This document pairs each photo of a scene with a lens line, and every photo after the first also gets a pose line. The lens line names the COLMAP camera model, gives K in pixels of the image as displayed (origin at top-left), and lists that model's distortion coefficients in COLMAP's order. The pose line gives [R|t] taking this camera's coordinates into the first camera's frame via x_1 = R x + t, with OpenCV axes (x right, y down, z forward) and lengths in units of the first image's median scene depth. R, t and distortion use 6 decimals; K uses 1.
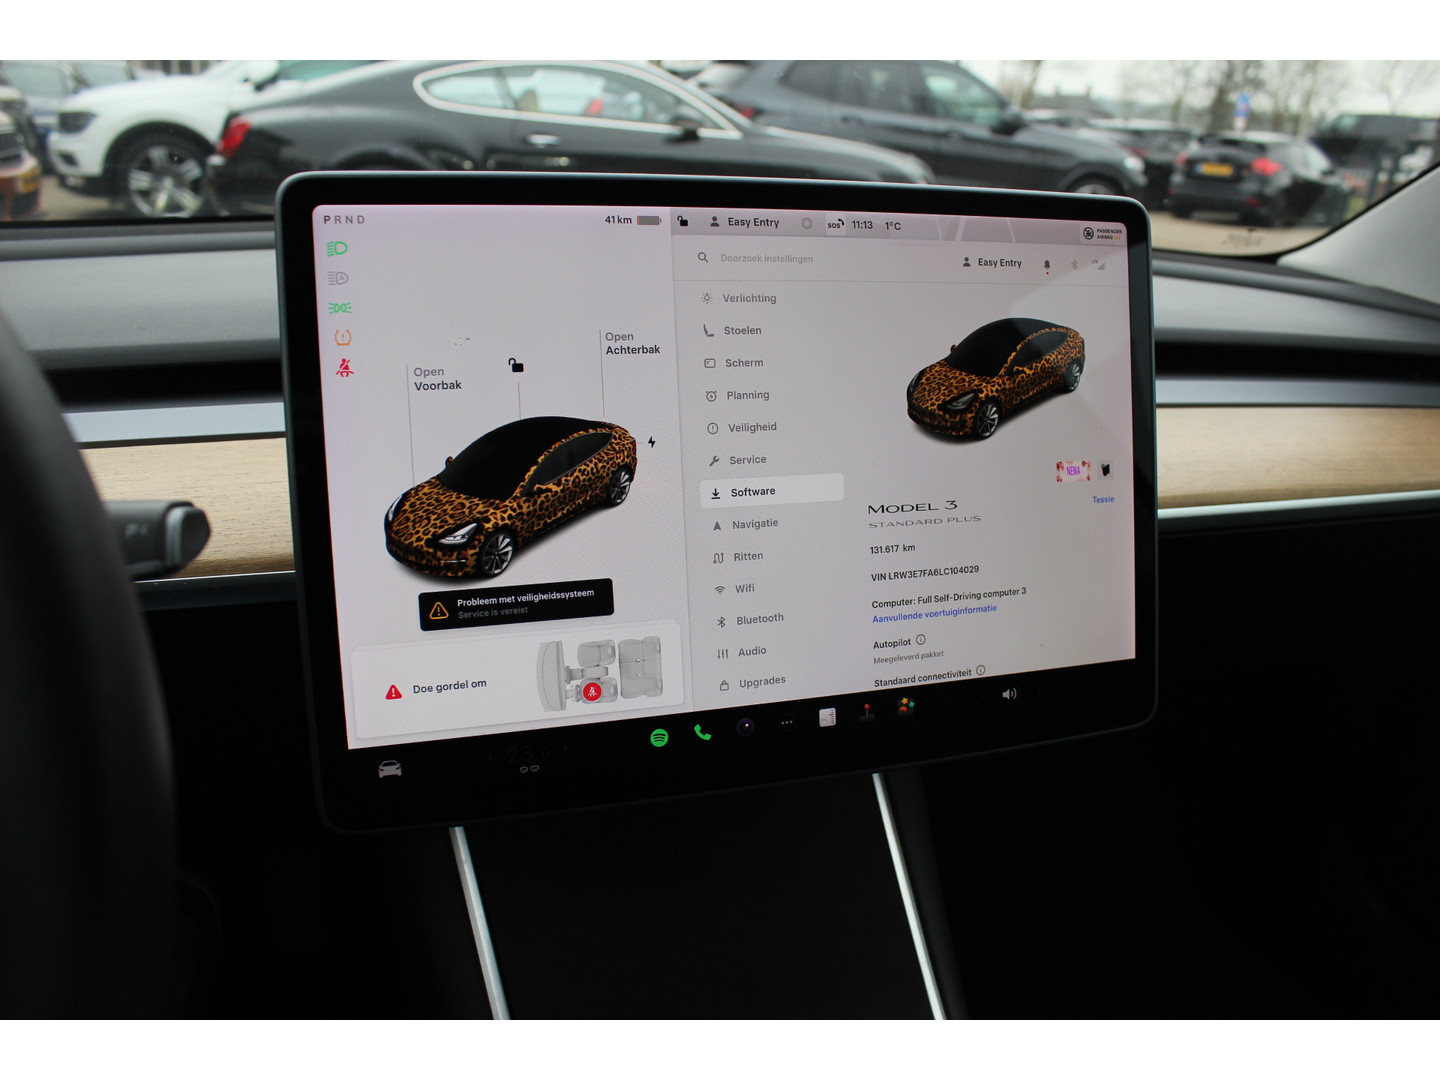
lens RADIAL K [[1182.1, 0, 720.0], [0, 1182.1, 540.0], [0, 0, 1]] dist [-0.184974, 0.170216]
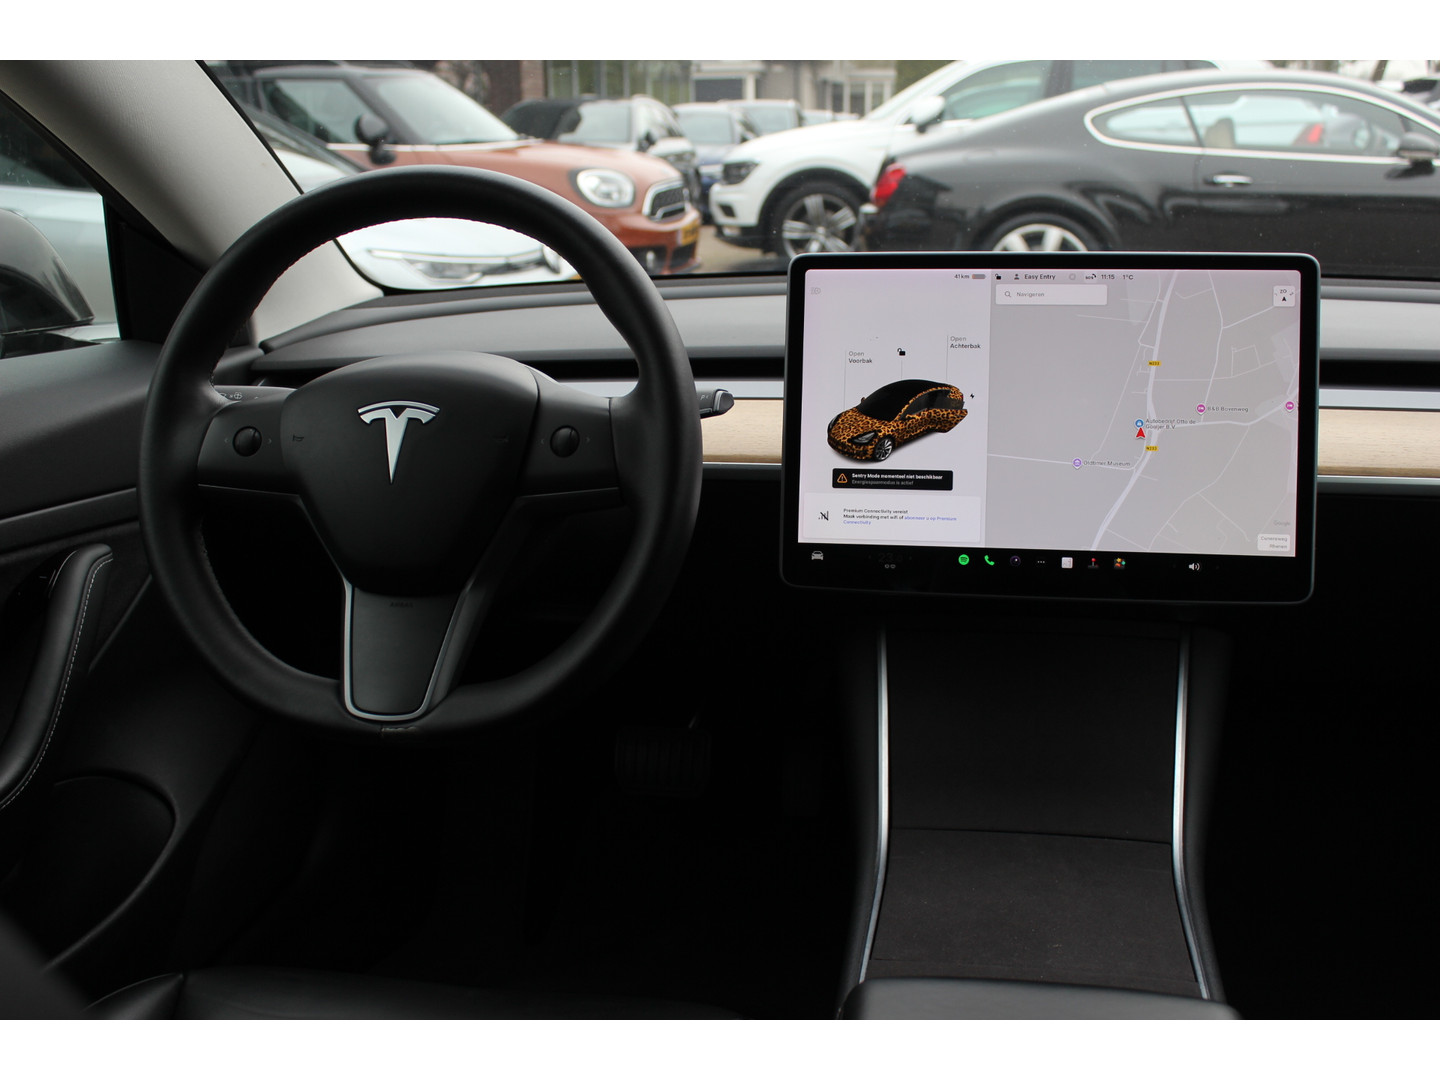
lens RADIAL K [[1478.3, 0, 720.0], [0, 1478.3, 540.0], [0, 0, 1]] dist [-0.129232, 0.162040]
pose [[0.871862, 0.064952, -0.485425, 0.742603], [-0.107937, 0.992279, -0.061092, 0.329070], [0.477709, 0.105659, 0.872141, -1.188830]]
